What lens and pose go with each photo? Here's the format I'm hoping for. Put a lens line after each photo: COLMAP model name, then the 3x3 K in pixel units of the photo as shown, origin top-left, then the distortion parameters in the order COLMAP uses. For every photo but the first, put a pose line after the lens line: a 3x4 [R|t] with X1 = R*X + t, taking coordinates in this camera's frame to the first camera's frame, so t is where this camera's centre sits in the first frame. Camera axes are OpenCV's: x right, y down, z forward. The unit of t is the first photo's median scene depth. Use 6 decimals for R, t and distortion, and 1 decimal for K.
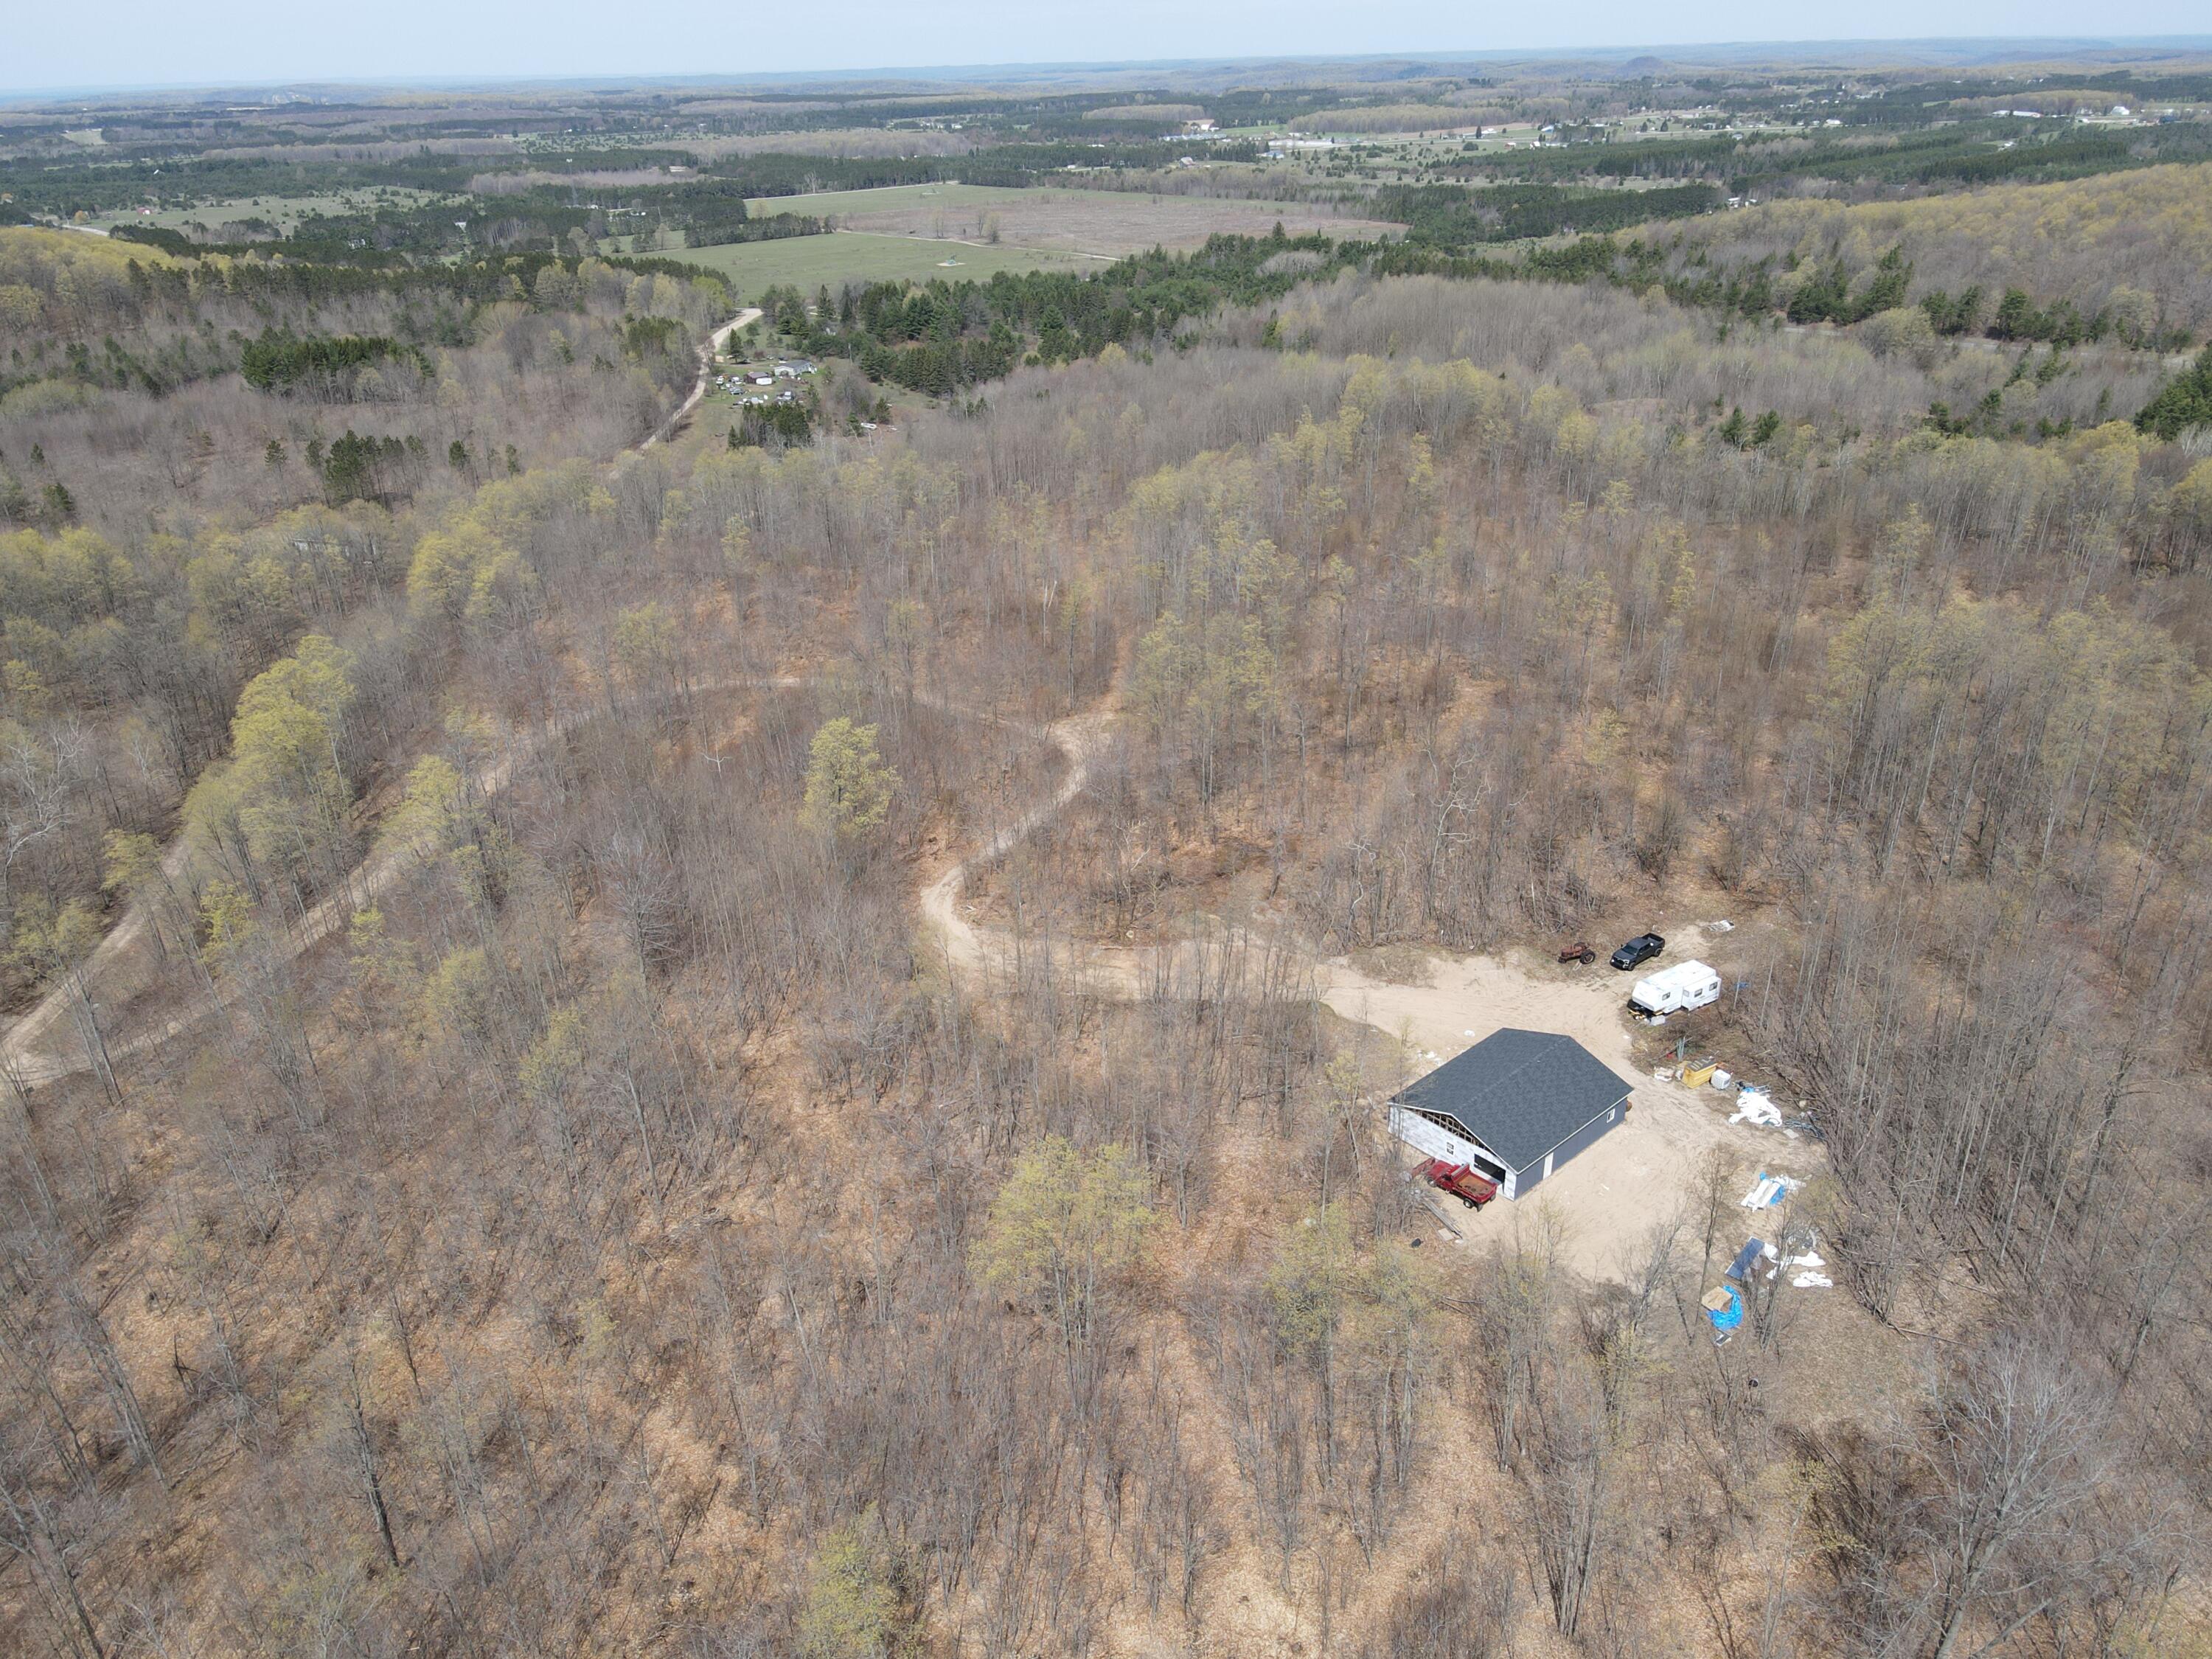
lens RADIAL K [[1623.3, 0, 1099.7], [0, 1623.3, 827.8], [0, 0, 1]] dist [0.004372, 0.021921]
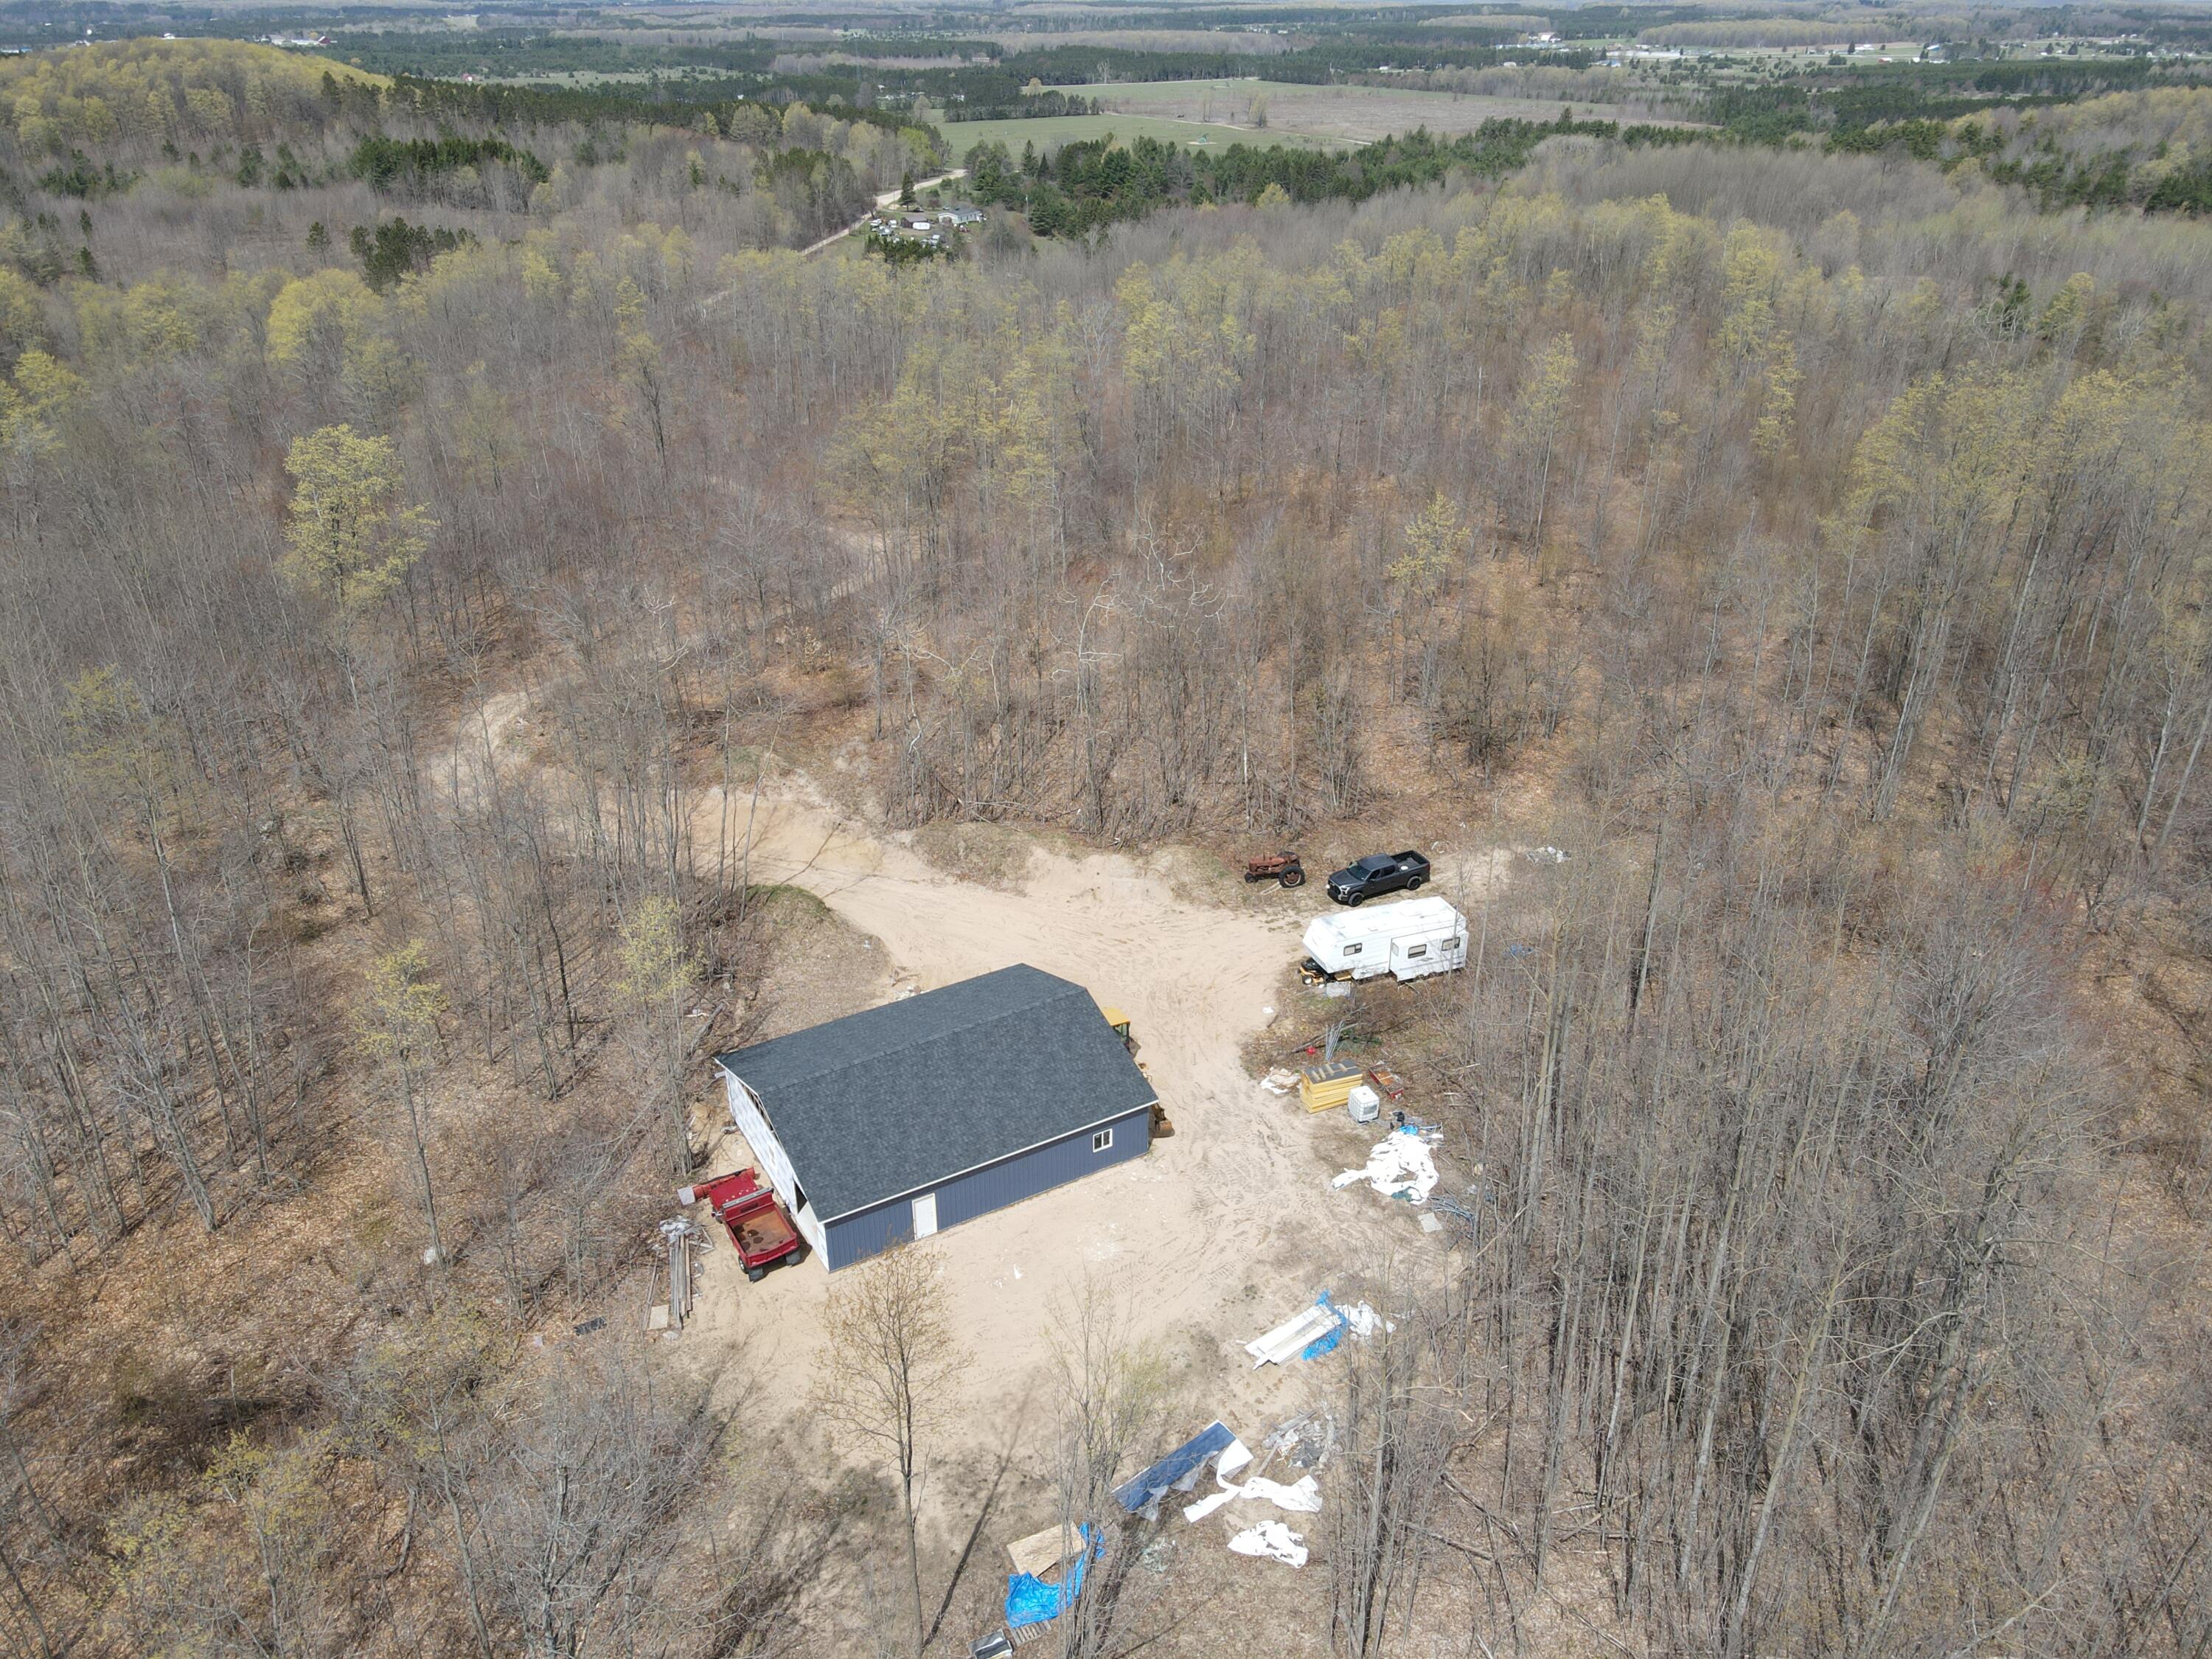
lens RADIAL K [[1622.0, 0, 1099.5], [0, 1622.0, 833.5], [0, 0, 1]] dist [-0.001080, 0.029830]
pose [[0.979868, 0.112212, -0.165127, 0.087516], [-0.105279, 0.993176, 0.050181, 0.010964], [0.169631, -0.031786, 0.984995, 0.105563]]
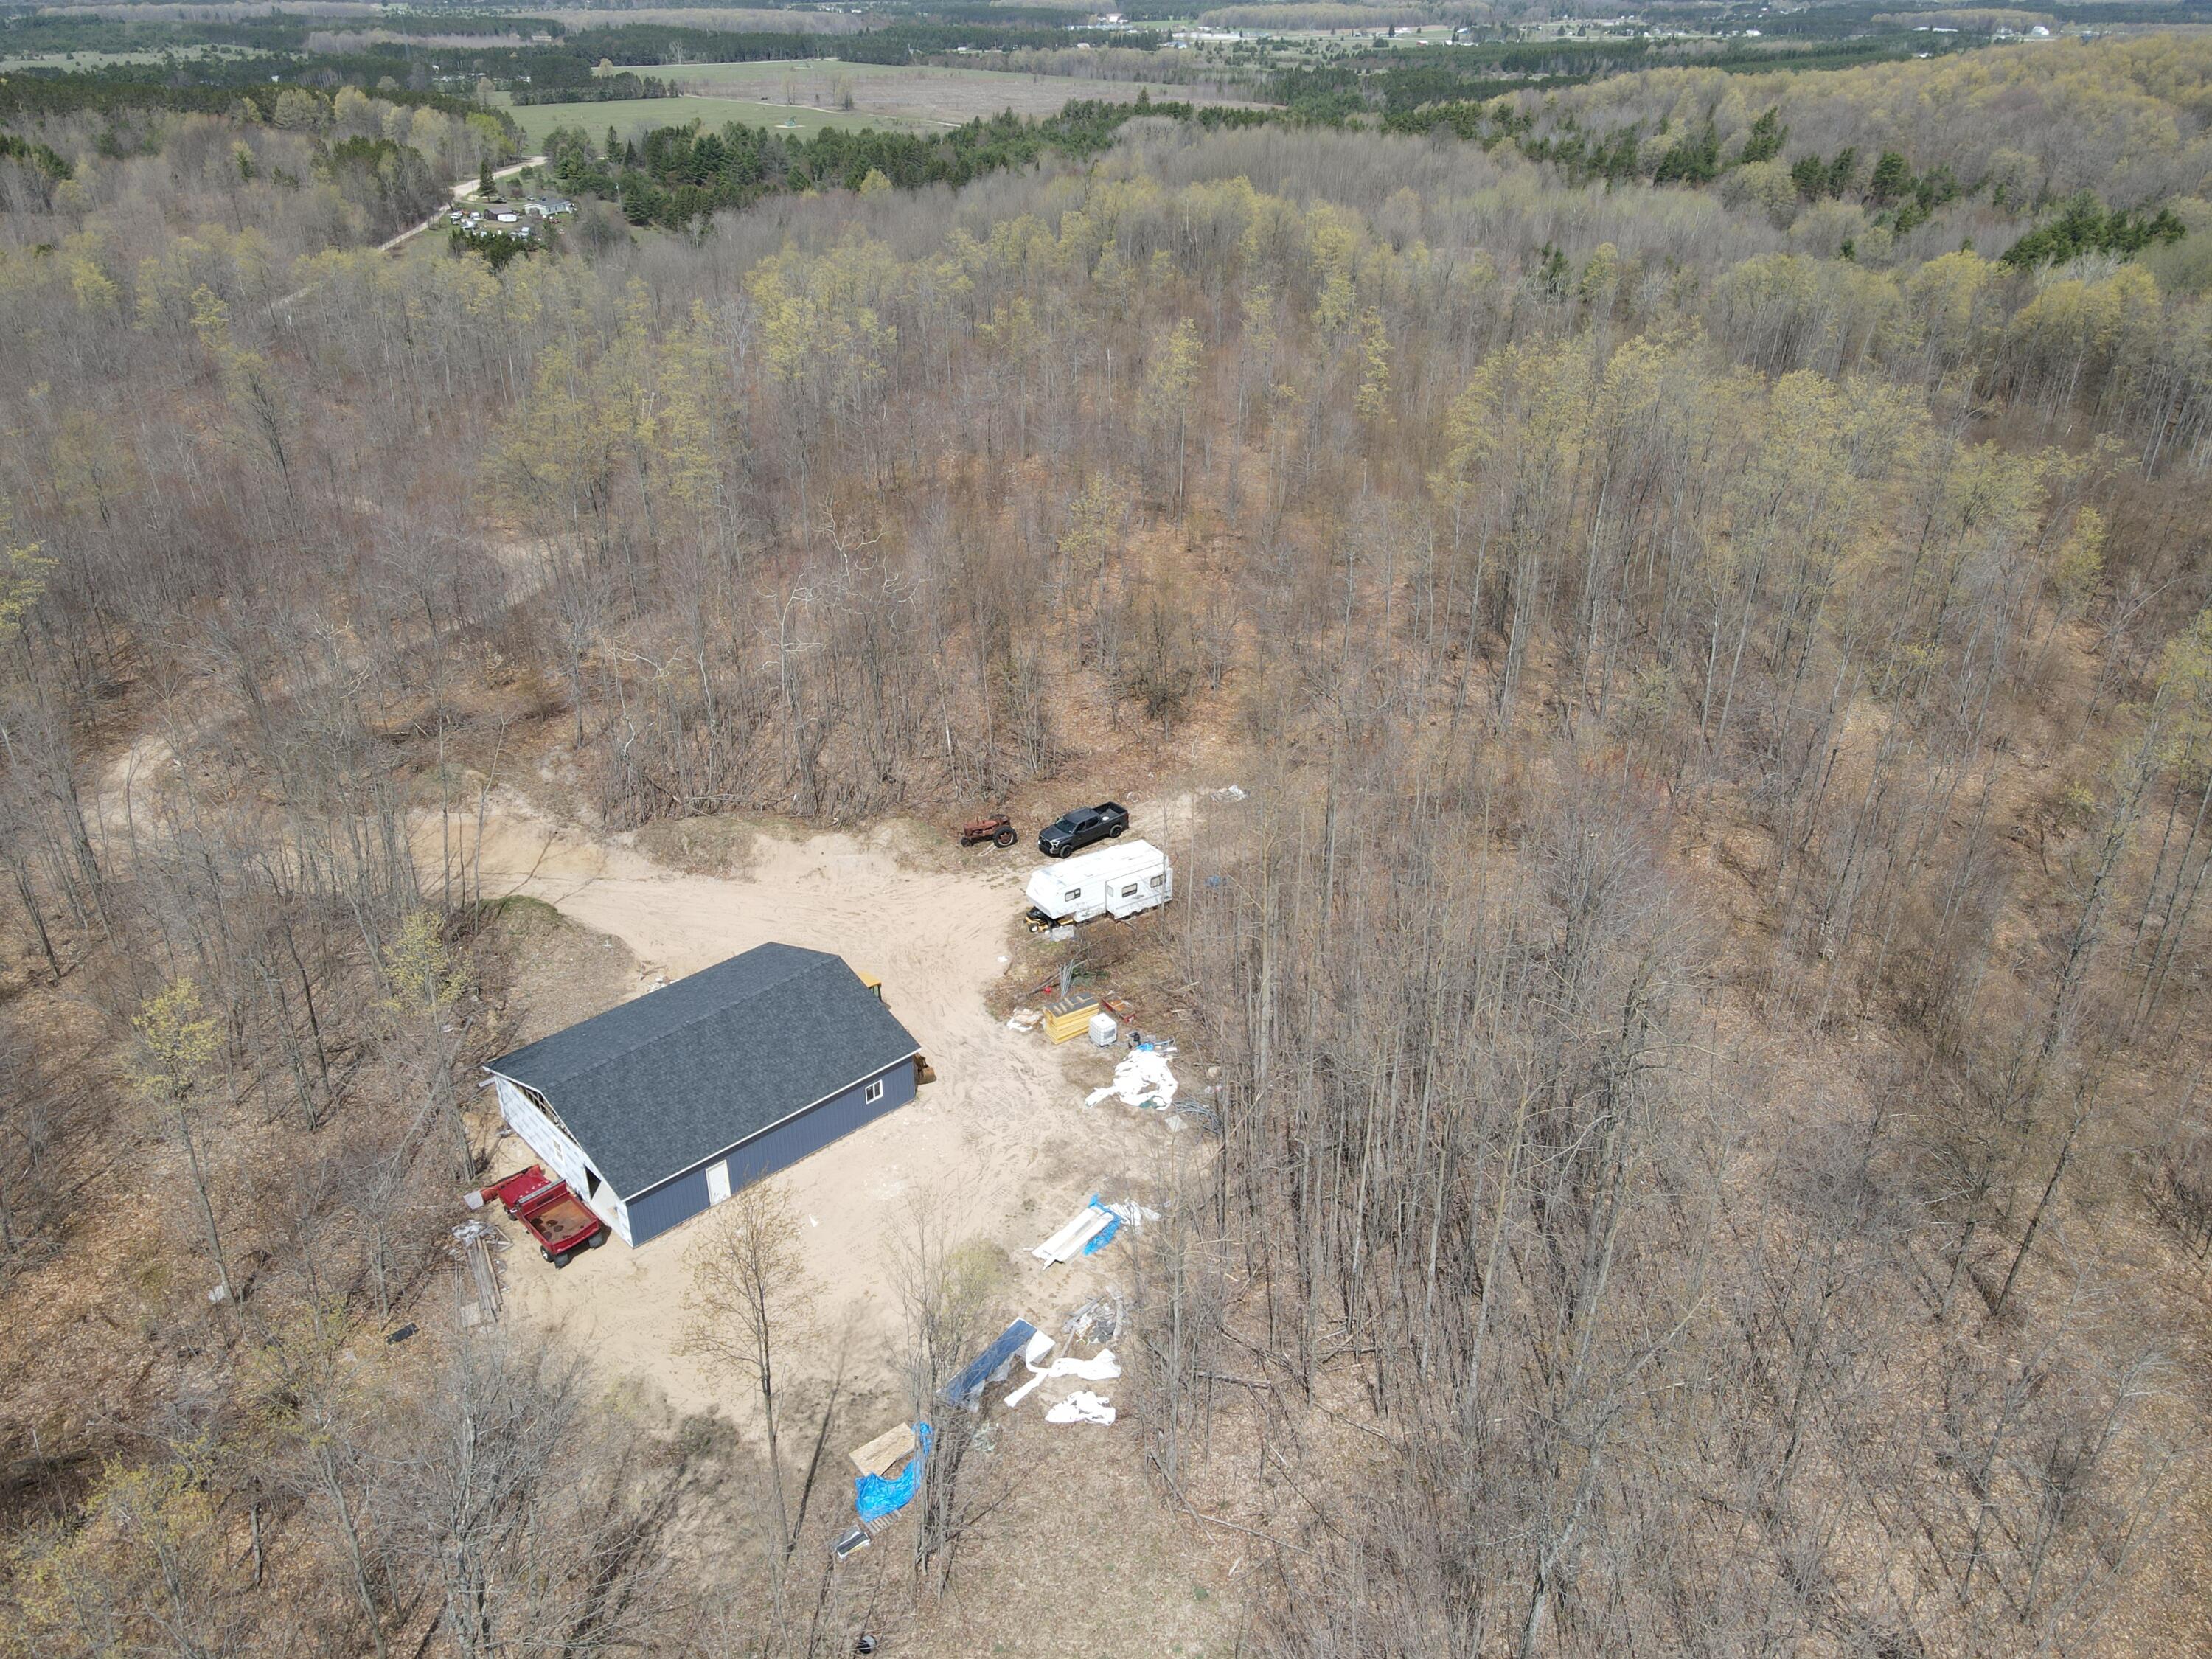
lens RADIAL K [[1622.0, 0, 1099.5], [0, 1622.0, 833.5], [0, 0, 1]] dist [-0.001080, 0.029830]
pose [[0.998880, 0.011617, 0.045862, 0.082228], [-0.013828, 0.998742, 0.048195, 0.012423], [-0.045244, -0.048775, 0.997785, 0.094091]]
